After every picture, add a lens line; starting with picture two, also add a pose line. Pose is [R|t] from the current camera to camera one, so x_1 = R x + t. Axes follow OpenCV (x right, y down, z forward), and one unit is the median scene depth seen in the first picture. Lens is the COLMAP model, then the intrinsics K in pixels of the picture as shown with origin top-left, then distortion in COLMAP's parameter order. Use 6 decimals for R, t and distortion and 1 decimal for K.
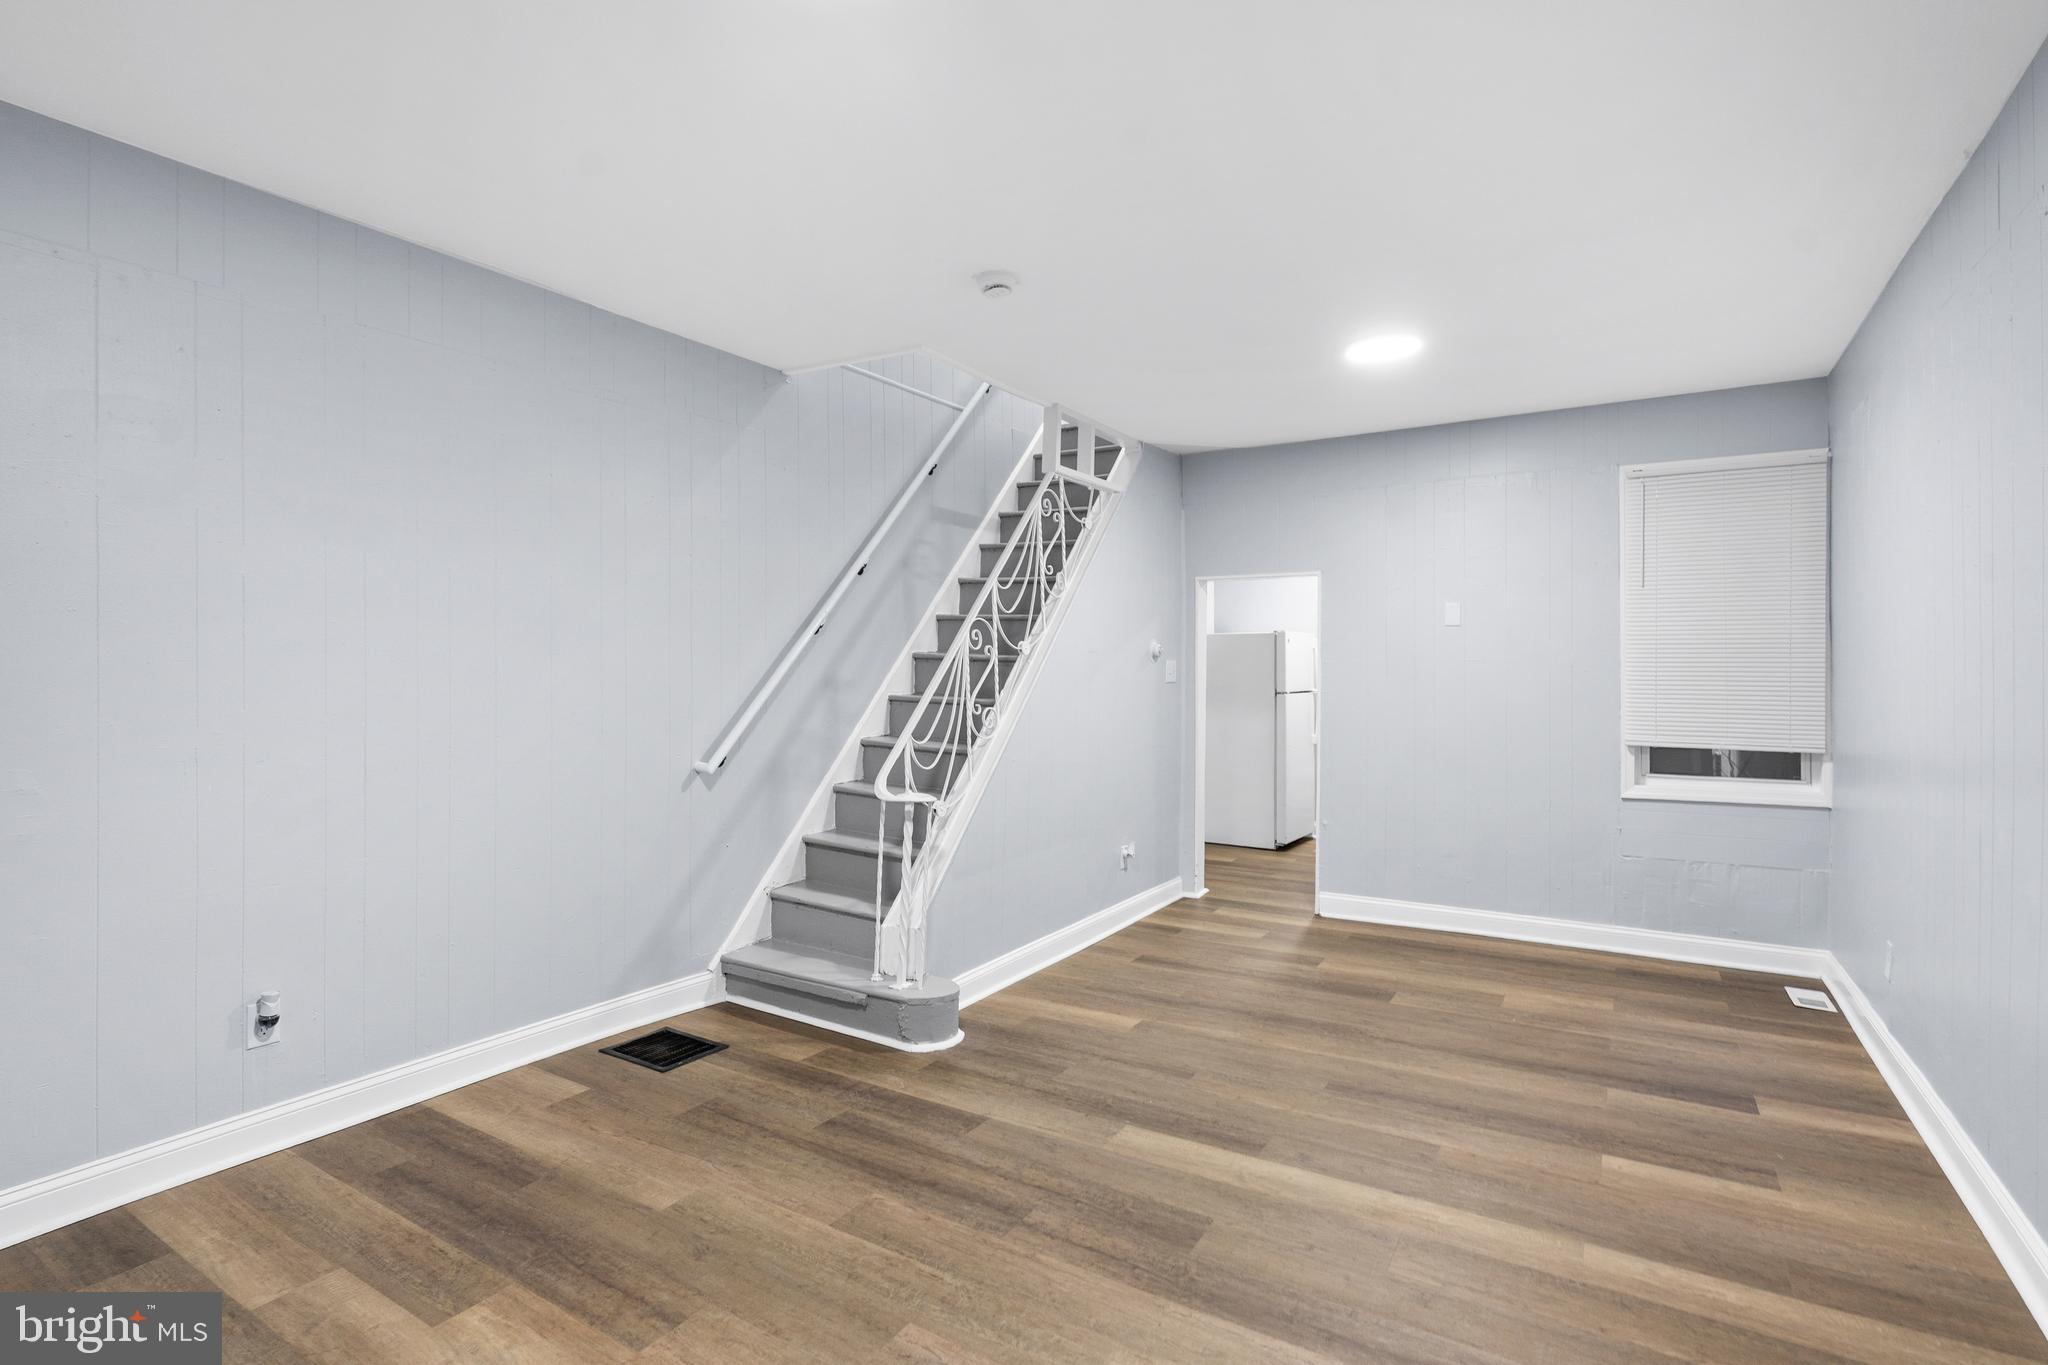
lens RADIAL K [[973.5, 0, 1027.3], [0, 973.5, 659.3], [0, 0, 1]] dist [-0.002294, 0.000066]
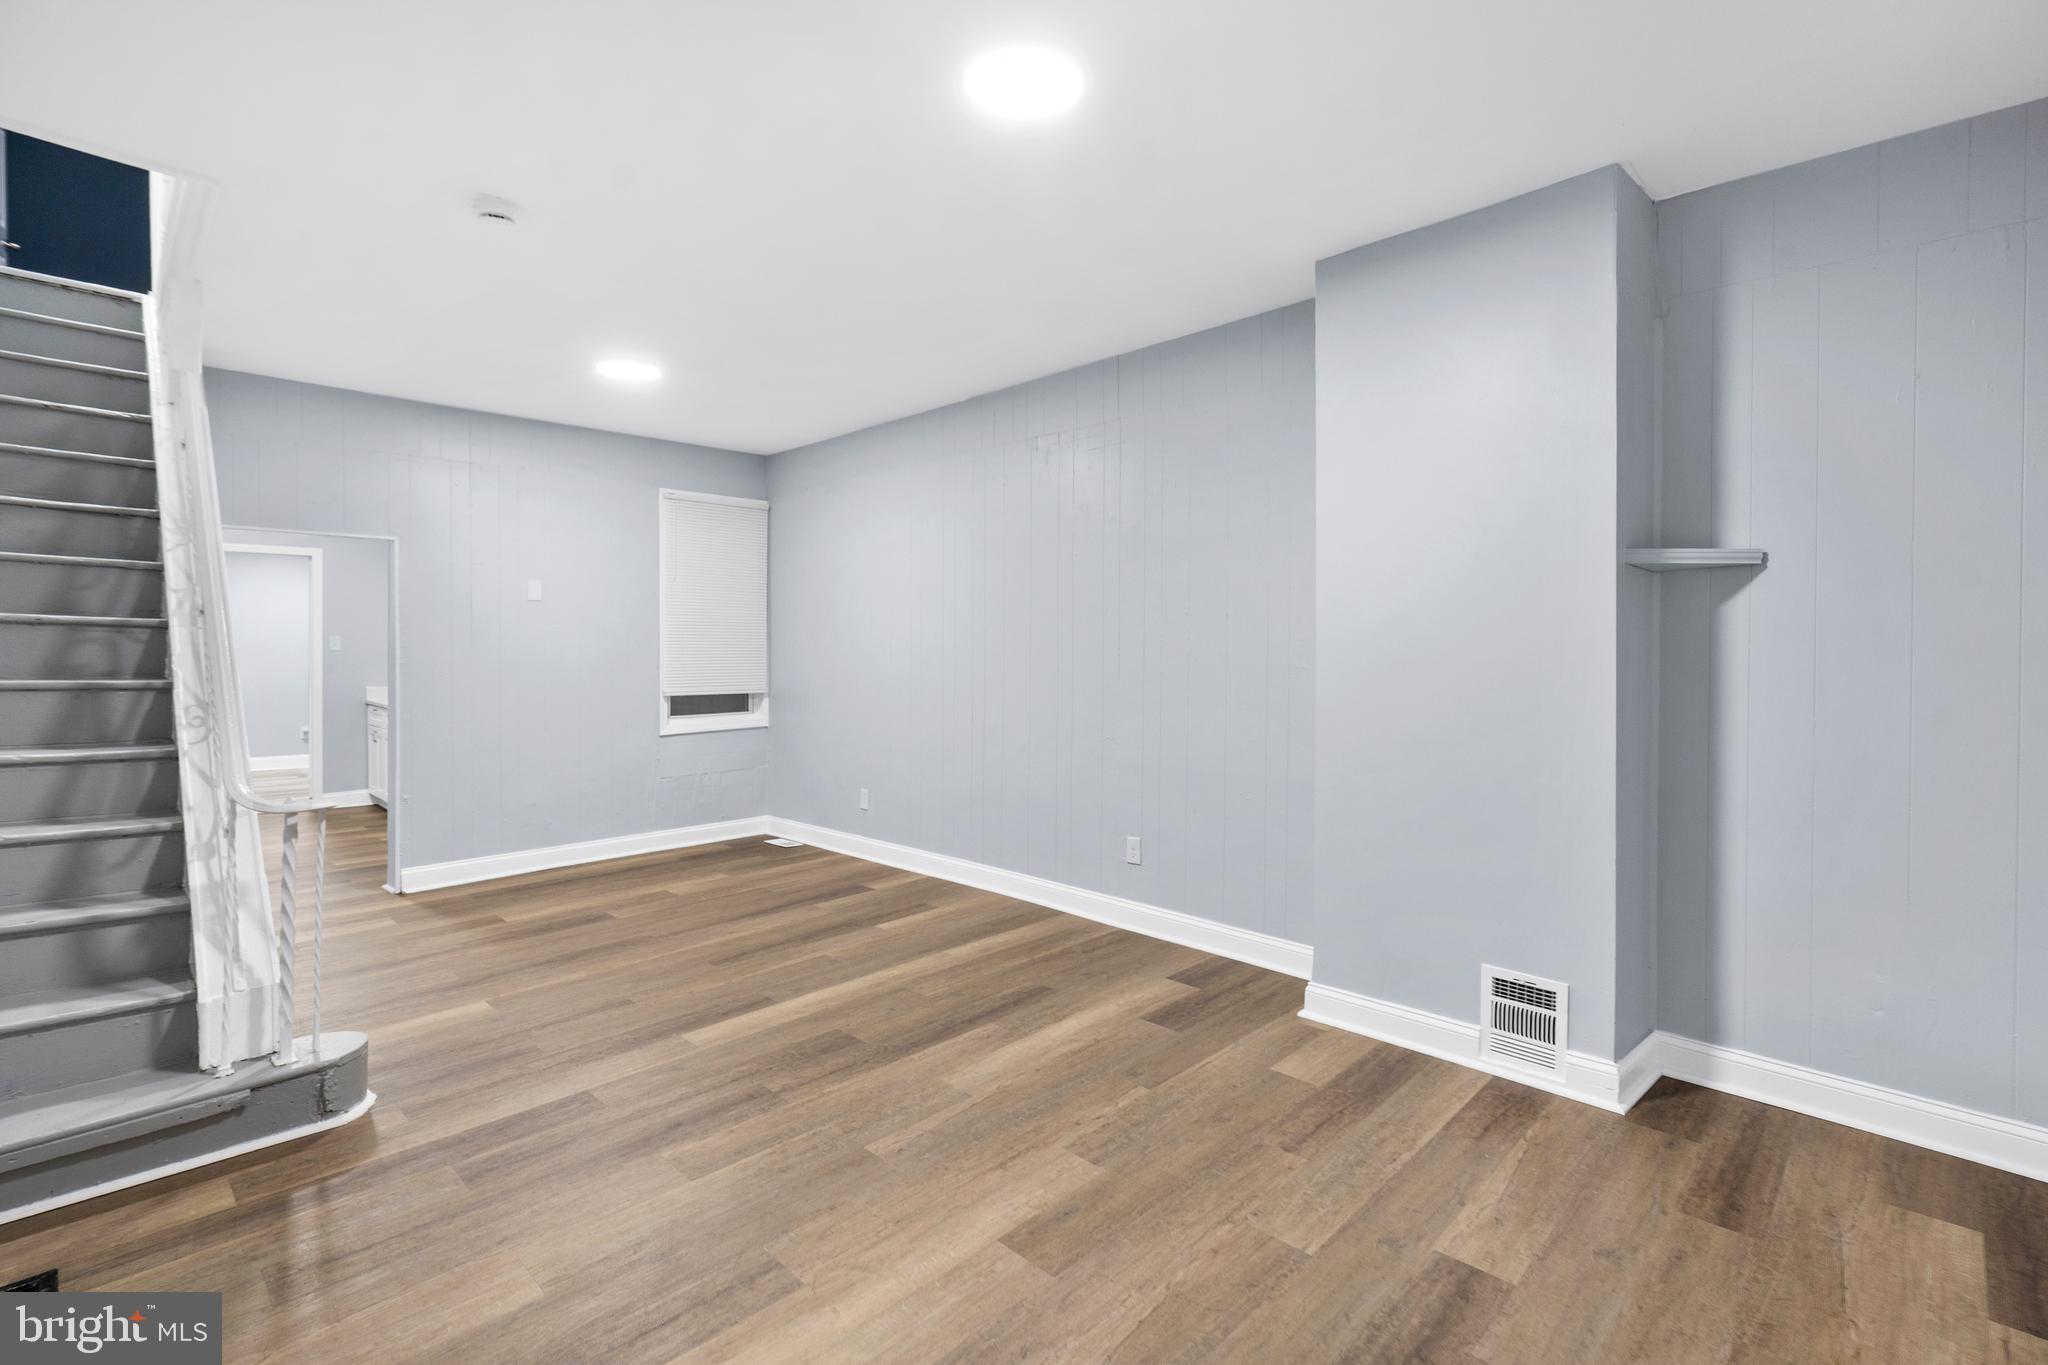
lens RADIAL K [[925.4, 0, 1029.3], [0, 925.4, 652.5], [0, 0, 1]] dist [-0.001201, -0.000150]
pose [[0.227264, -0.010753, 0.973774, -0.801754], [-0.010885, 0.999849, 0.013581, 0.007731], [-0.973772, -0.013686, 0.227113, 0.333240]]
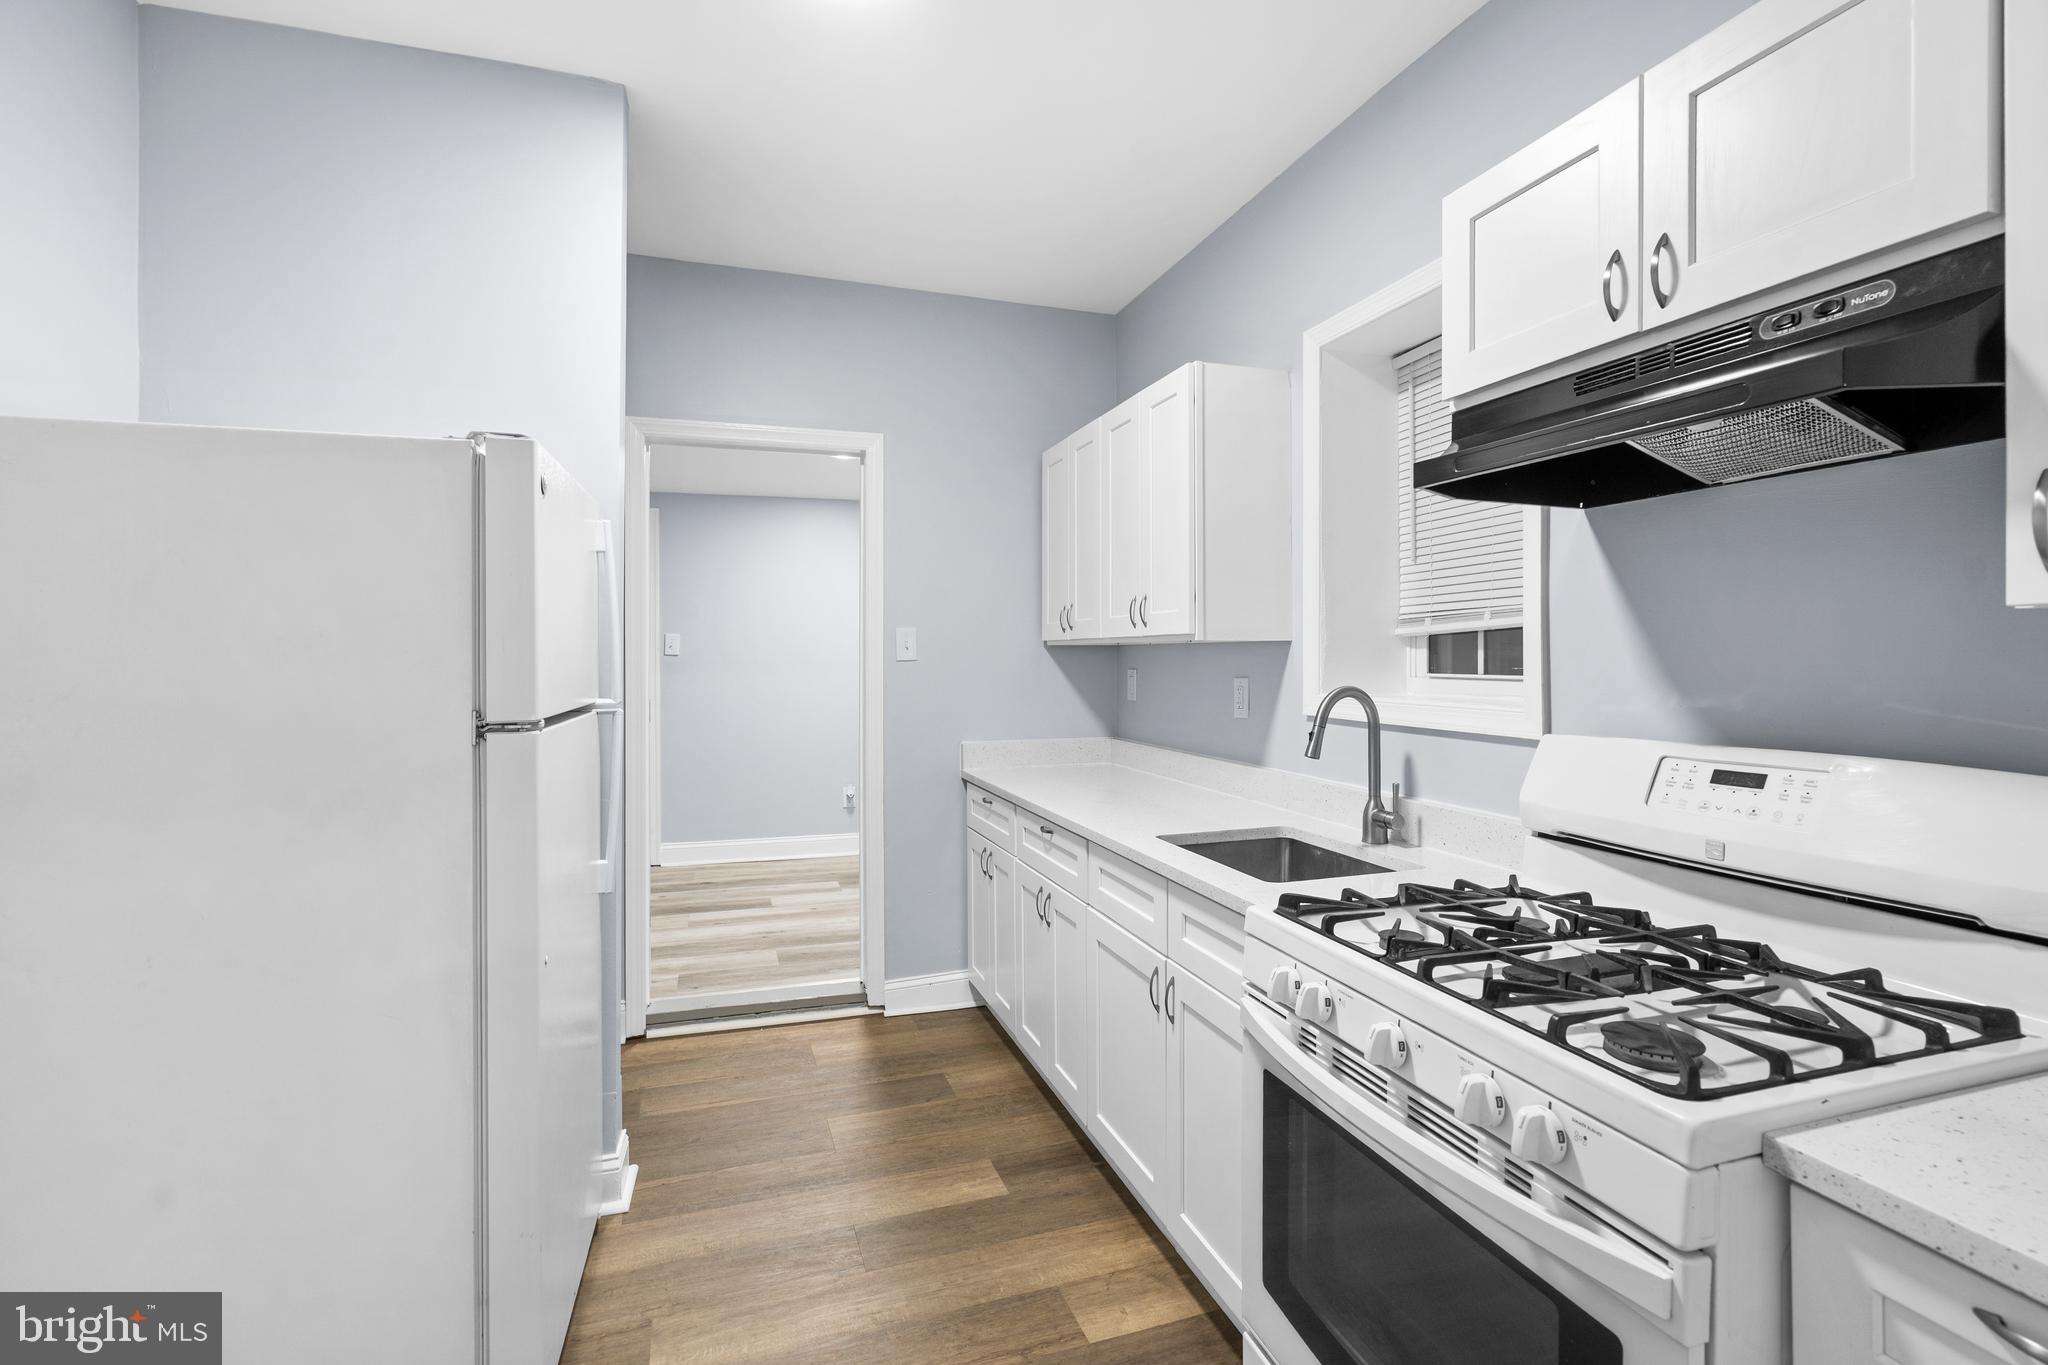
lens RADIAL K [[925.4, 0, 1029.3], [0, 925.4, 652.5], [0, 0, 1]] dist [-0.001201, -0.000150]
pose [[0.641558, -0.002759, 0.767070, 0.429901], [-0.007091, 0.999929, 0.009527, 0.036850], [-0.767042, -0.011551, 0.641493, 1.881398]]
